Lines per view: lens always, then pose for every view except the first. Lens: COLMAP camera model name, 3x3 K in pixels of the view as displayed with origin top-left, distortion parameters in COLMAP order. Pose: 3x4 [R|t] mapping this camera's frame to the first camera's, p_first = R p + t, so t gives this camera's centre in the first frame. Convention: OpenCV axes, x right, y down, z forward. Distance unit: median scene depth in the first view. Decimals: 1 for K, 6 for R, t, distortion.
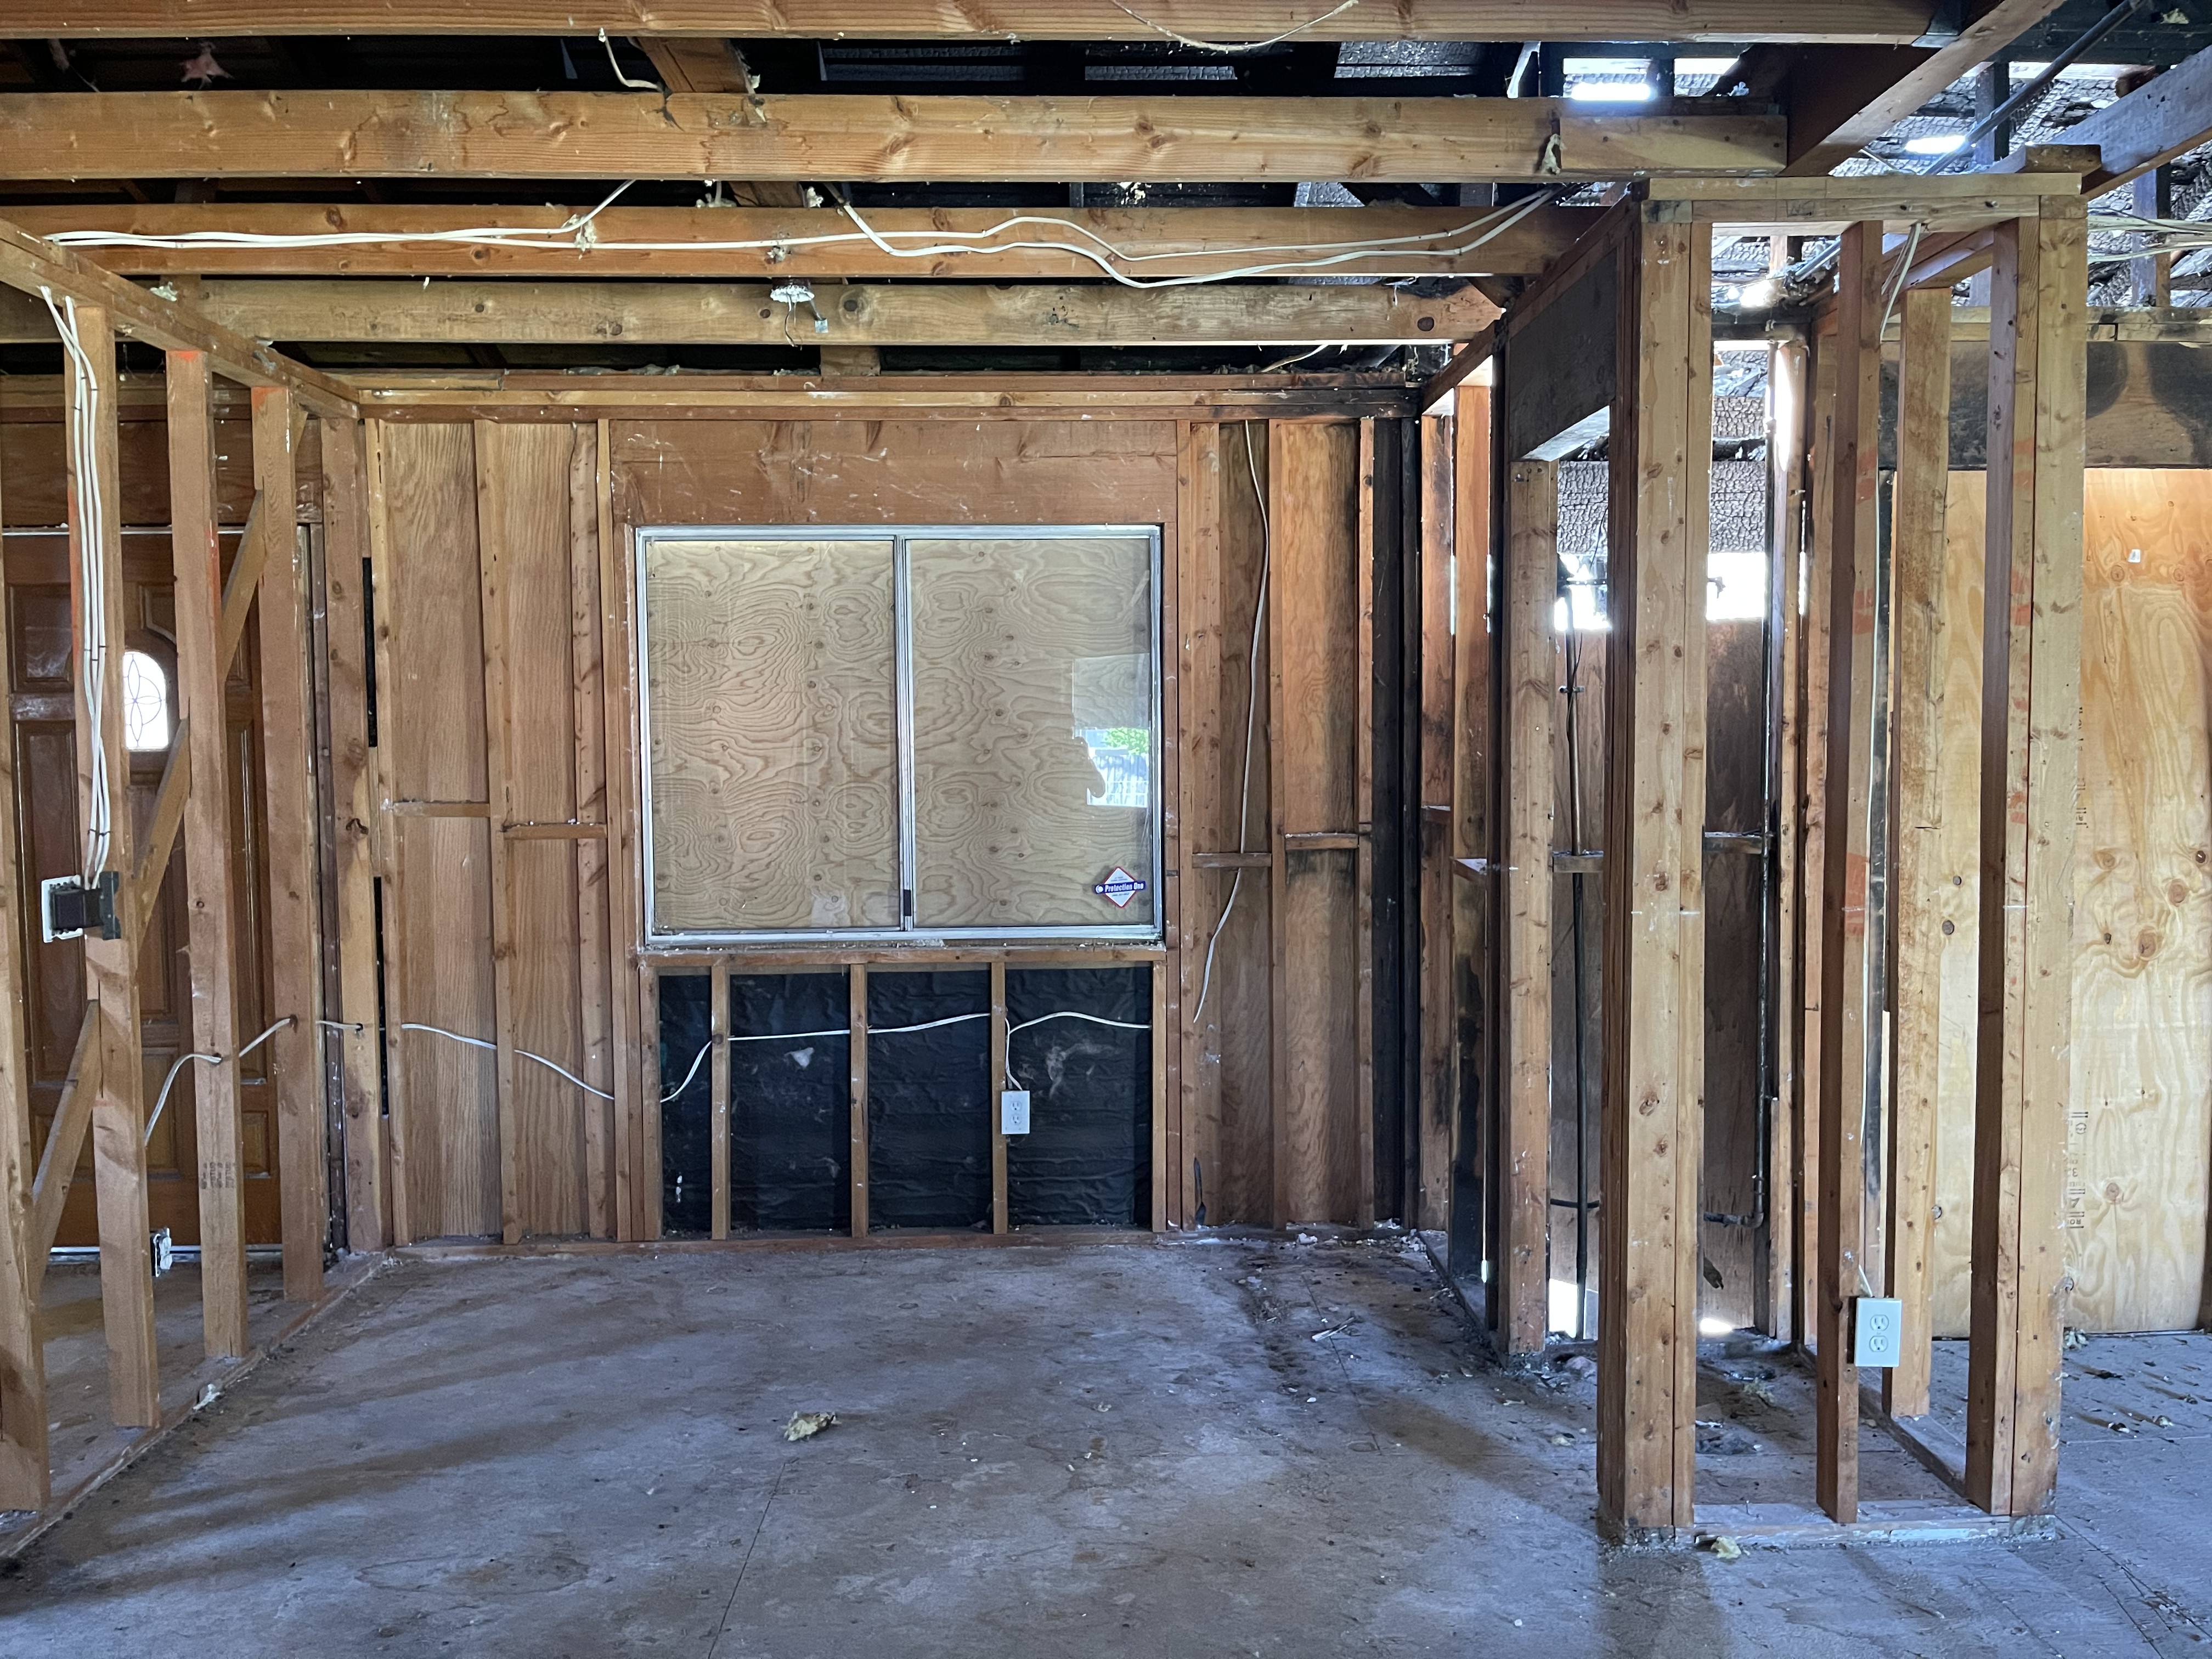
lens RADIAL K [[1672.9, 0, 1109.1], [0, 1672.9, 831.6], [0, 0, 1]] dist [0.066265, -0.097108]
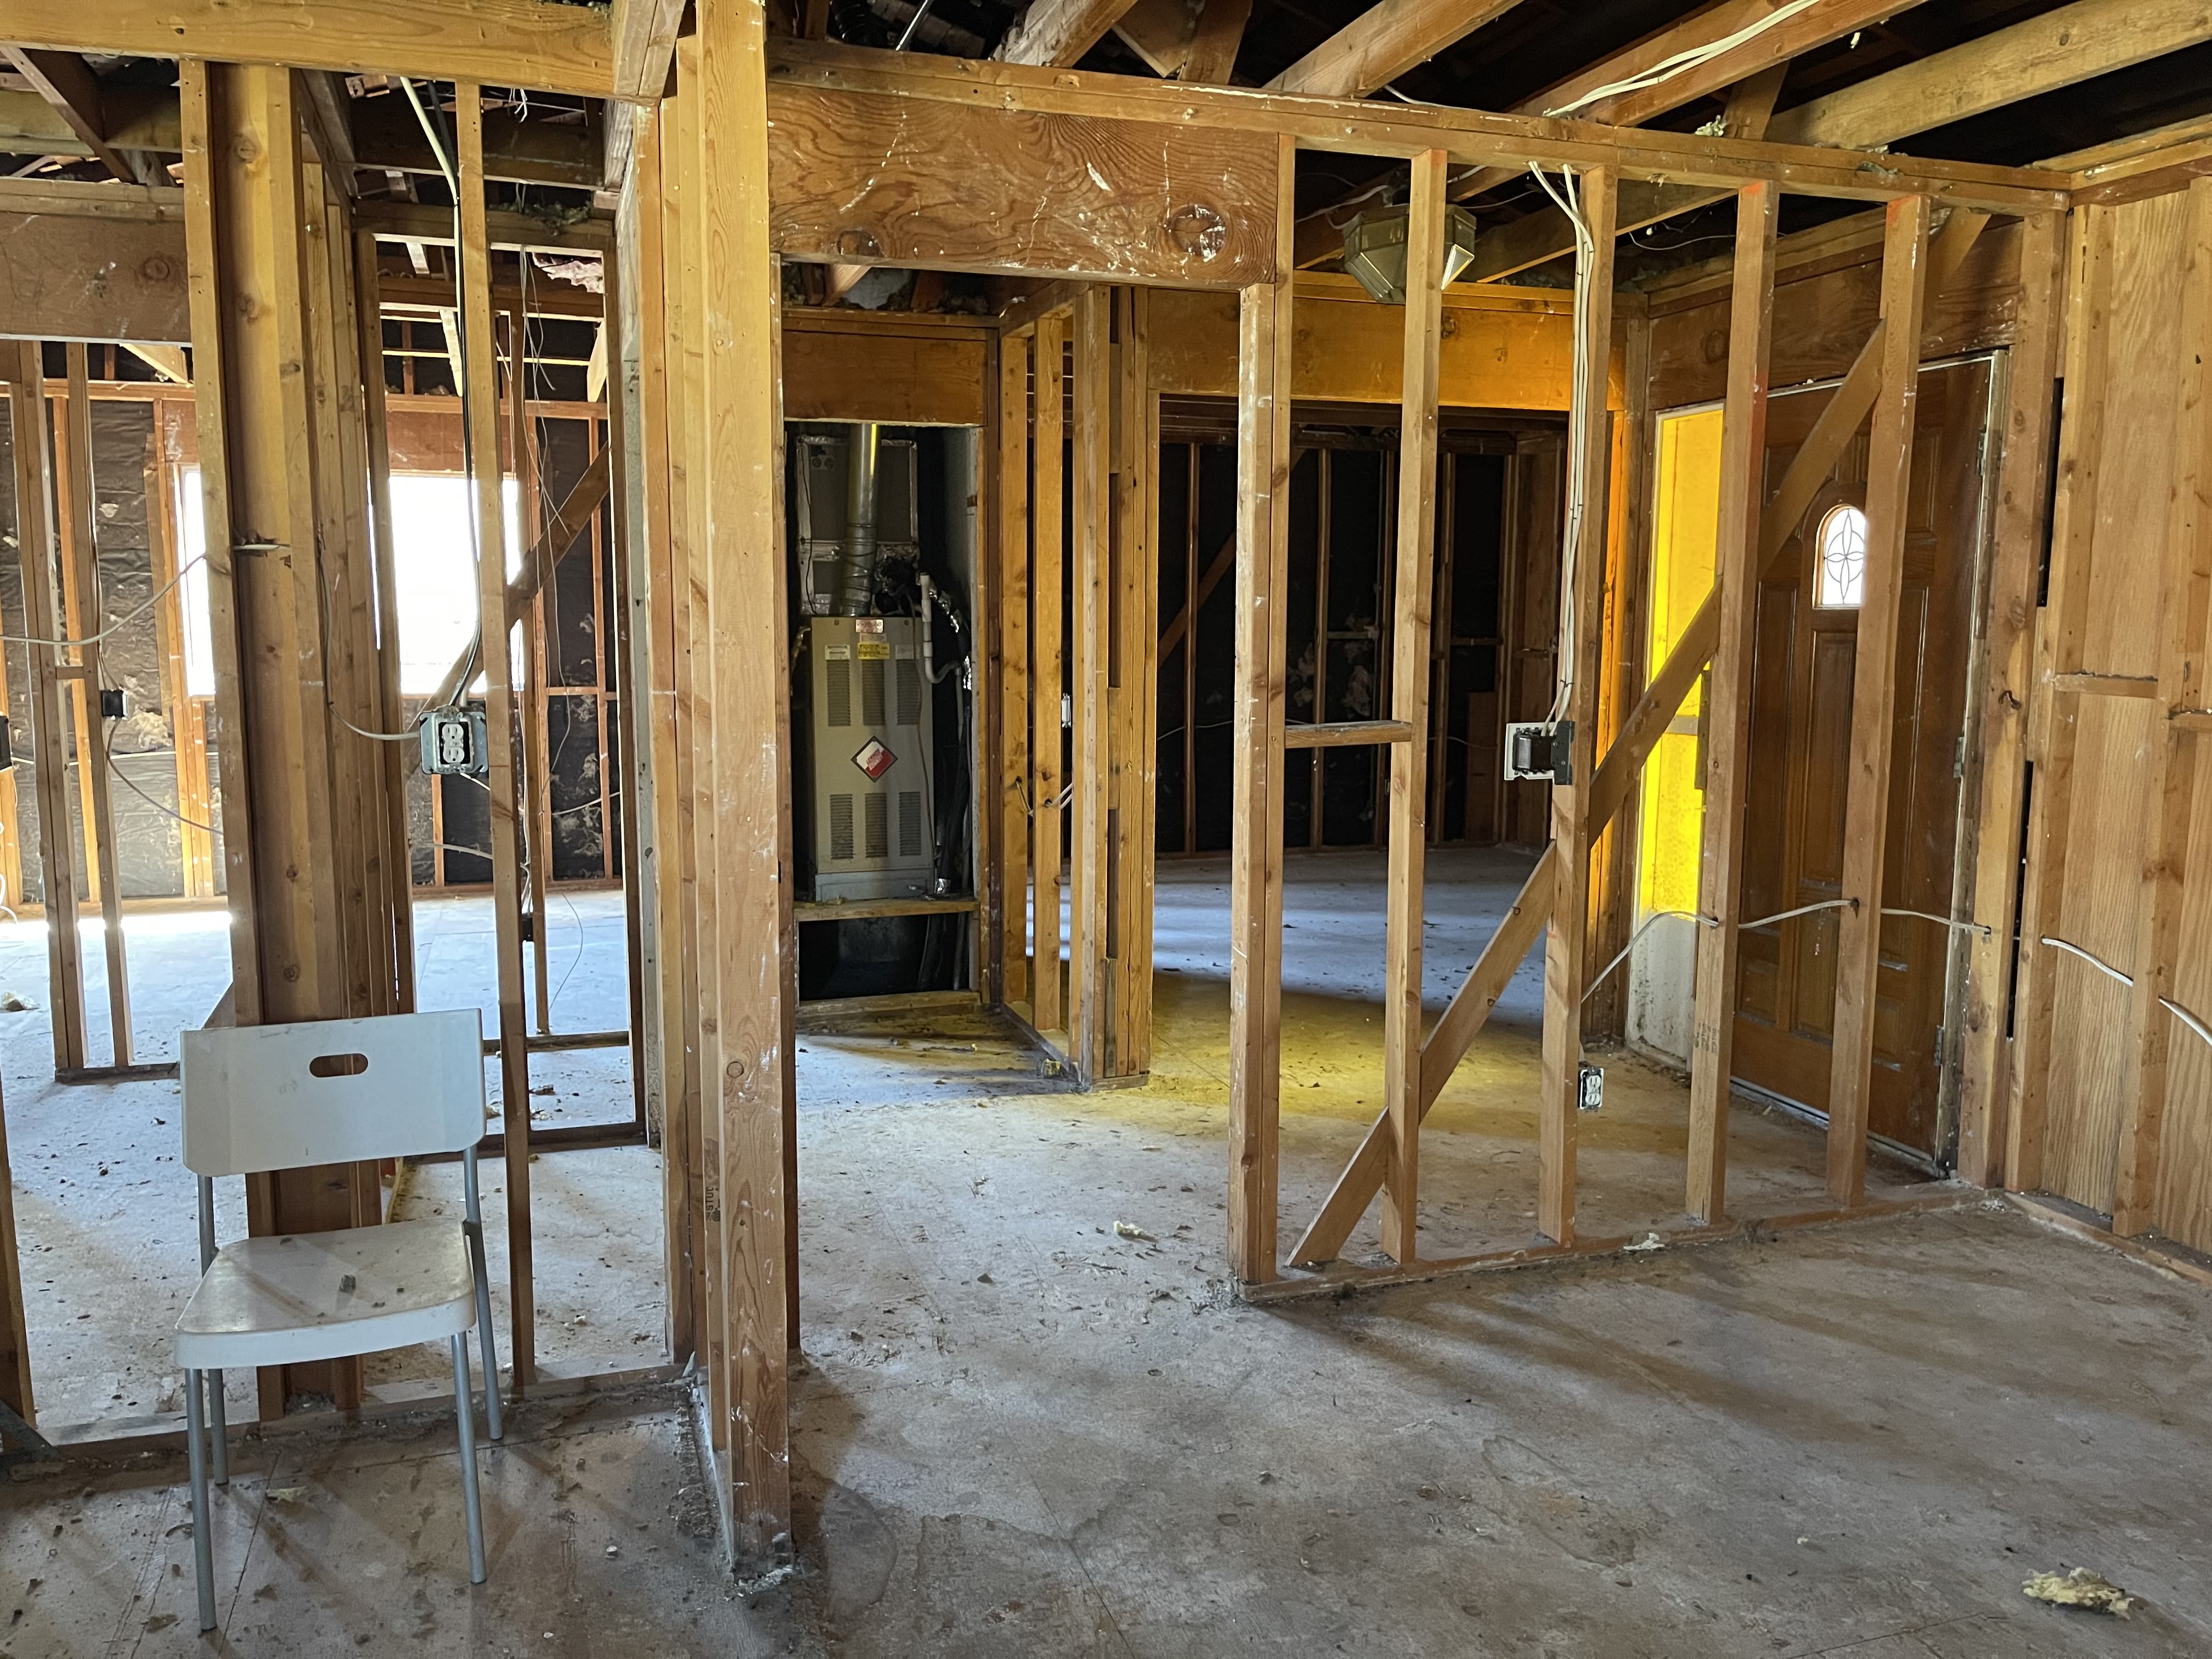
lens RADIAL K [[1672.9, 0, 1105.6], [0, 1672.9, 827.4], [0, 0, 1]] dist [0.066265, -0.097108]
pose [[0.288610, 0.136058, -0.947730, 0.254179], [-0.061566, 0.990440, 0.123441, -0.017158], [0.955465, 0.022722, 0.294227, 0.319912]]
